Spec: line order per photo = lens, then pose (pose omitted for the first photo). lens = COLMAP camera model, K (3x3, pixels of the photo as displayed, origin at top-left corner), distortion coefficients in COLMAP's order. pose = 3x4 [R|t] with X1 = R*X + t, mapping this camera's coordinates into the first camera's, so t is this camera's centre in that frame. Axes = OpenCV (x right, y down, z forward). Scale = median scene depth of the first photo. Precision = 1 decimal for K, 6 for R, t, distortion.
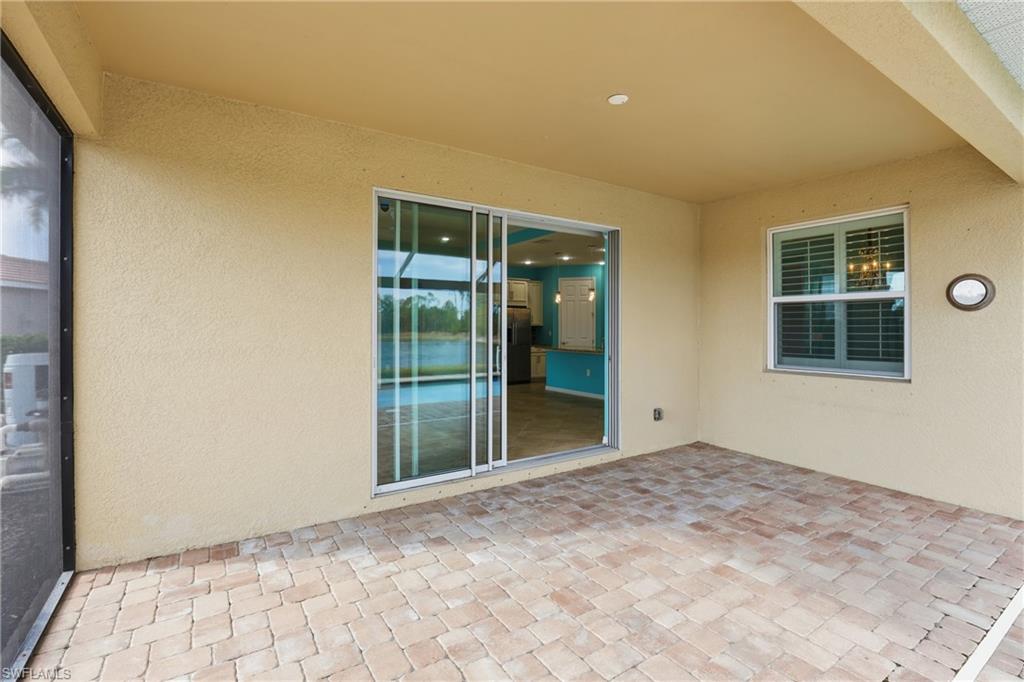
lens RADIAL K [[469.6, 0, 518.2], [0, 469.6, 329.2], [0, 0, 1]] dist [-0.023651, 0.000646]
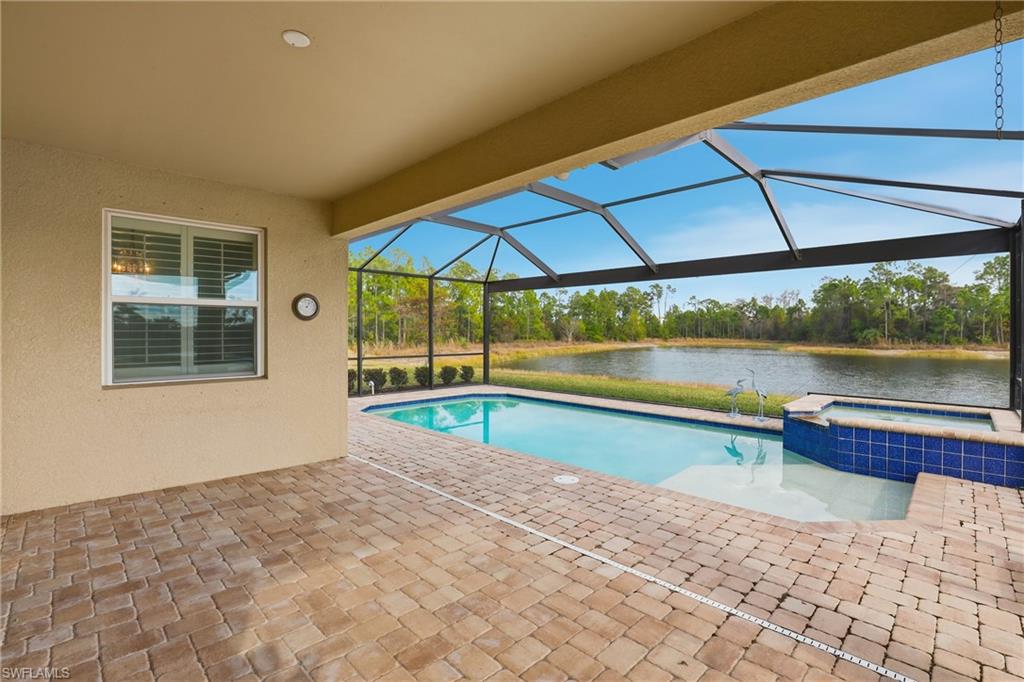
lens RADIAL K [[464.7, 0, 510.2], [0, 464.7, 333.8], [0, 0, 1]] dist [-0.026362, 0.000736]
pose [[-0.194078, -0.000928, 0.980986, -0.485586], [0.002149, 0.999997, 0.001371, -0.001540], [-0.980984, 0.002374, -0.194075, 0.658969]]
